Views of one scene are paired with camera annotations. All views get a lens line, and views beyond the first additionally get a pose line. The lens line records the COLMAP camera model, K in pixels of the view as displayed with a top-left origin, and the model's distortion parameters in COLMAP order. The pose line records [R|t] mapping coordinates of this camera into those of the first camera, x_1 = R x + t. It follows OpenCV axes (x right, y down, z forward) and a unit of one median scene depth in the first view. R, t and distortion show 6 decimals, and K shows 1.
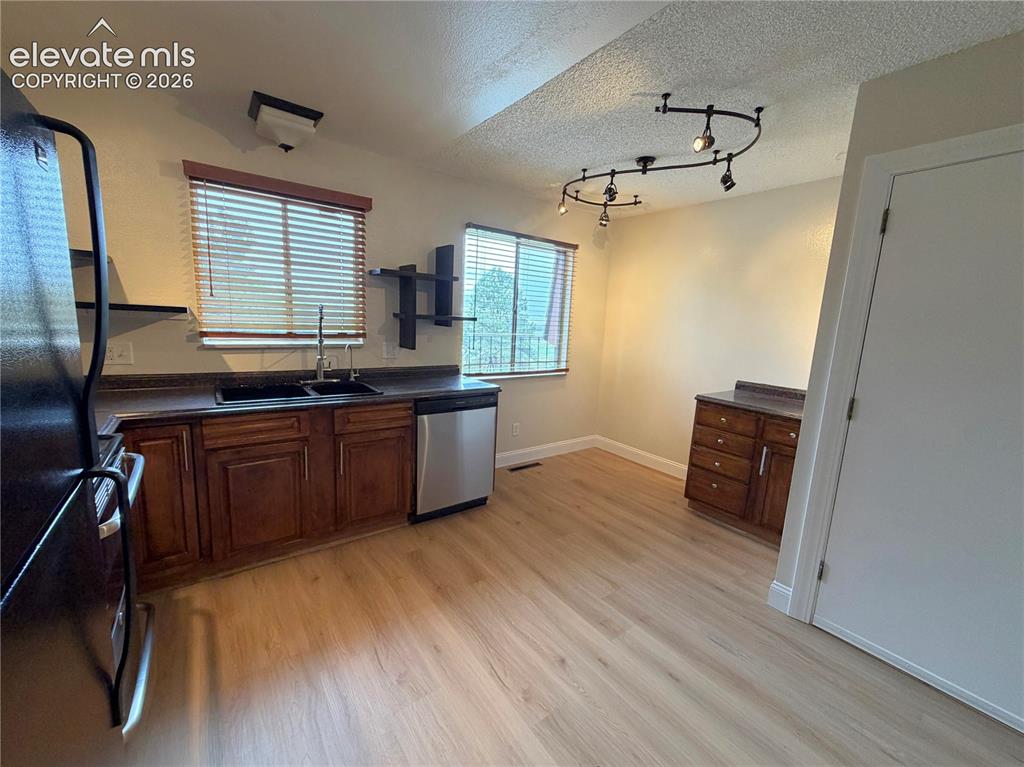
lens RADIAL K [[407.6, 0, 510.2], [0, 407.6, 385.4], [0, 0, 1]] dist [0.001119, -0.000159]
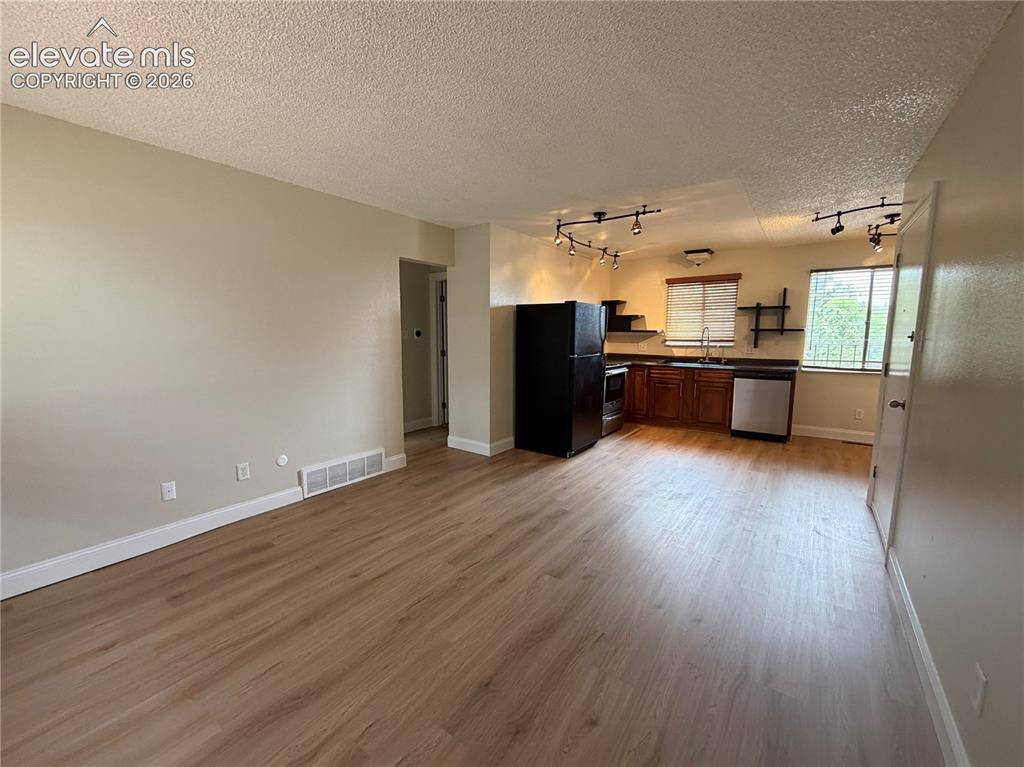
lens RADIAL K [[425.9, 0, 512.0], [0, 425.9, 383.5], [0, 0, 1]] dist [0.002462, 0.000021]
pose [[0.307348, 0.068173, -0.949152, 1.426226], [-0.142643, 0.989461, 0.024878, 0.202316], [0.940846, 0.127744, 0.313833, -0.696429]]
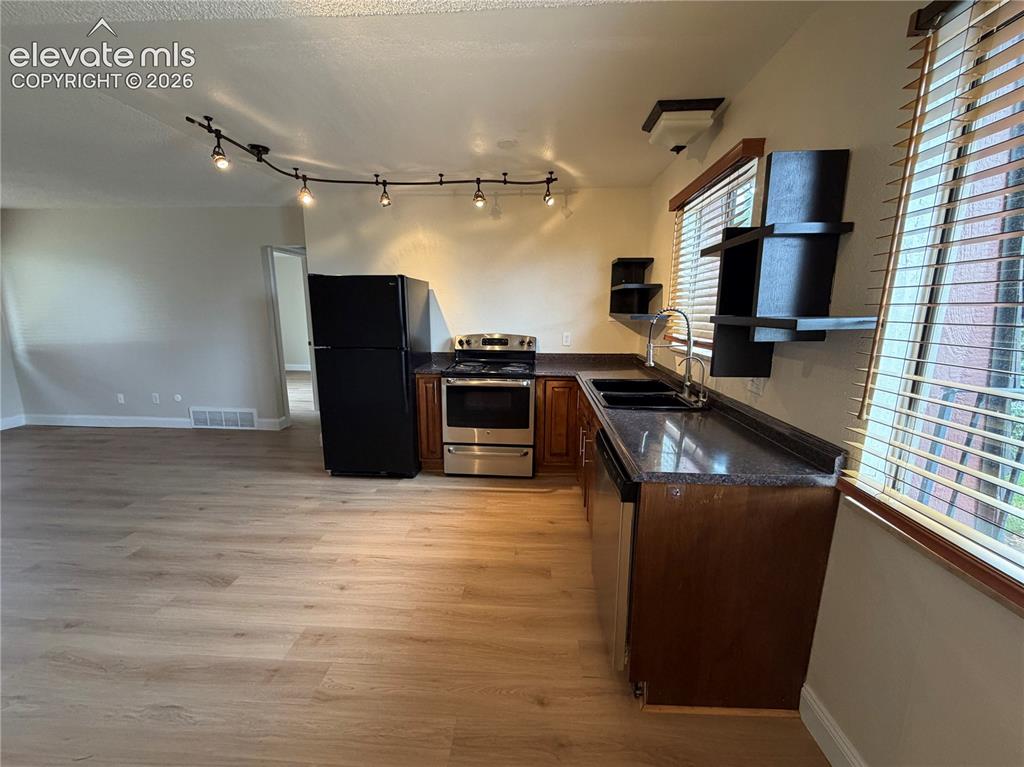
lens RADIAL K [[407.6, 0, 510.2], [0, 407.6, 385.4], [0, 0, 1]] dist [0.001119, -0.000159]
pose [[-0.647535, 0.090257, -0.756672, 0.446720], [-0.161021, 0.954334, 0.251631, -0.197402], [0.744829, 0.284780, -0.603431, 1.284935]]
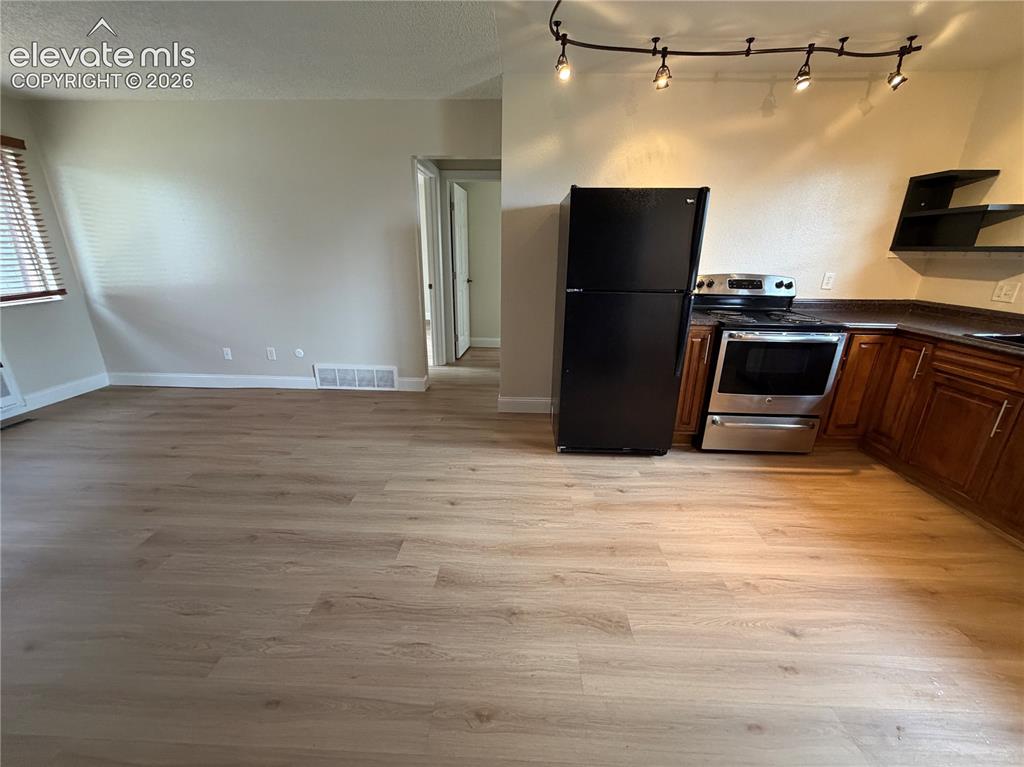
lens RADIAL K [[407.6, 0, 510.2], [0, 407.6, 385.4], [0, 0, 1]] dist [0.001119, -0.000159]
pose [[-0.625708, 0.190448, -0.756452, 0.708851], [-0.168251, 0.913963, 0.369275, -0.022686], [0.761696, 0.358332, -0.539830, 0.540274]]
